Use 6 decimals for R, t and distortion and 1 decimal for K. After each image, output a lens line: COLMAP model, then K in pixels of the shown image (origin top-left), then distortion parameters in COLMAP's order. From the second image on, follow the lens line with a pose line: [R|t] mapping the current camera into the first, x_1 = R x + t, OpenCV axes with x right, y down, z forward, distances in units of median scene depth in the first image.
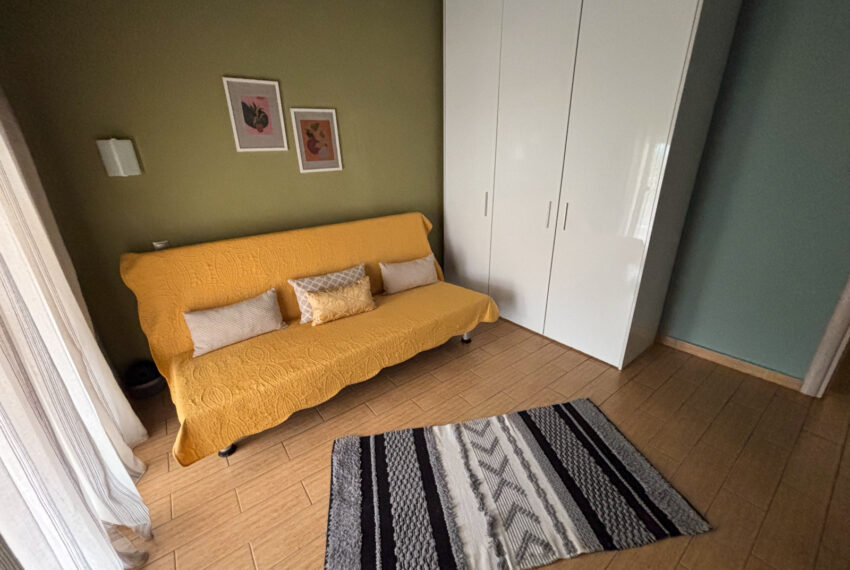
lens RADIAL K [[345.2, 0, 424.8], [0, 345.2, 278.8], [0, 0, 1]] dist [-0.004542, 0.001969]
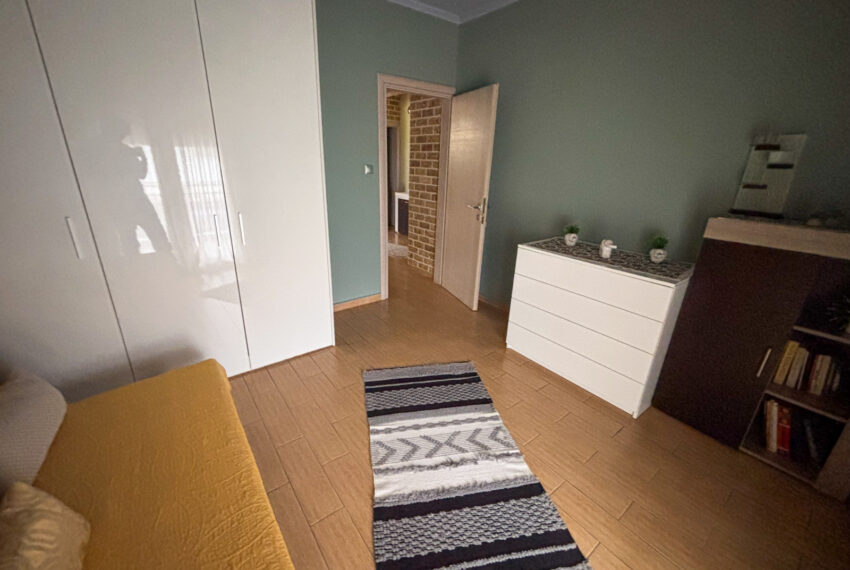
lens RADIAL K [[345.2, 0, 424.0], [0, 345.2, 281.6], [0, 0, 1]] dist [-0.004542, 0.001969]
pose [[0.001535, -0.311143, 0.950362, -0.623055], [0.318951, 0.900879, 0.294428, -0.233004], [-0.947770, 0.302667, 0.100622, 0.711897]]
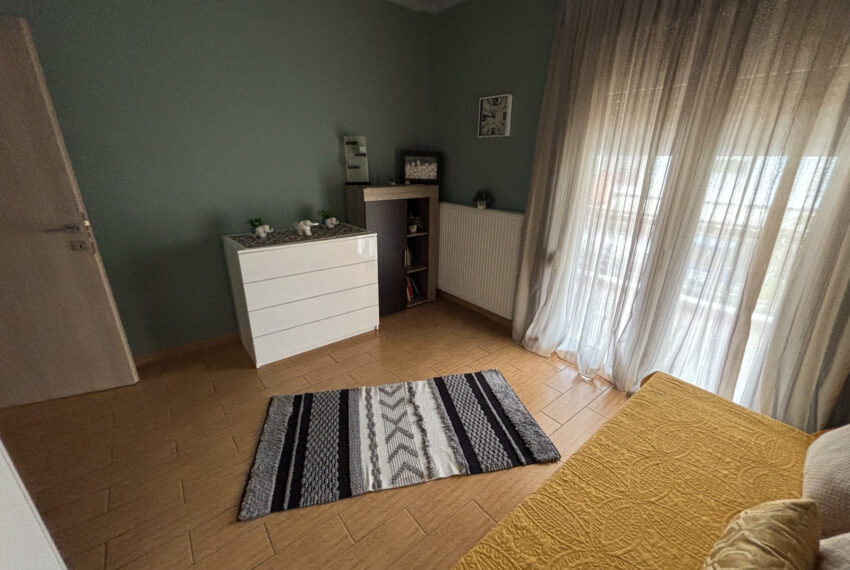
lens RADIAL K [[345.2, 0, 424.0], [0, 345.2, 285.3], [0, 0, 1]] dist [-0.004542, 0.001969]
pose [[-0.999553, 0.018114, -0.023799, 0.133009], [-0.001653, 0.761057, 0.648682, -0.521935], [0.029863, 0.648432, -0.760687, 1.448792]]
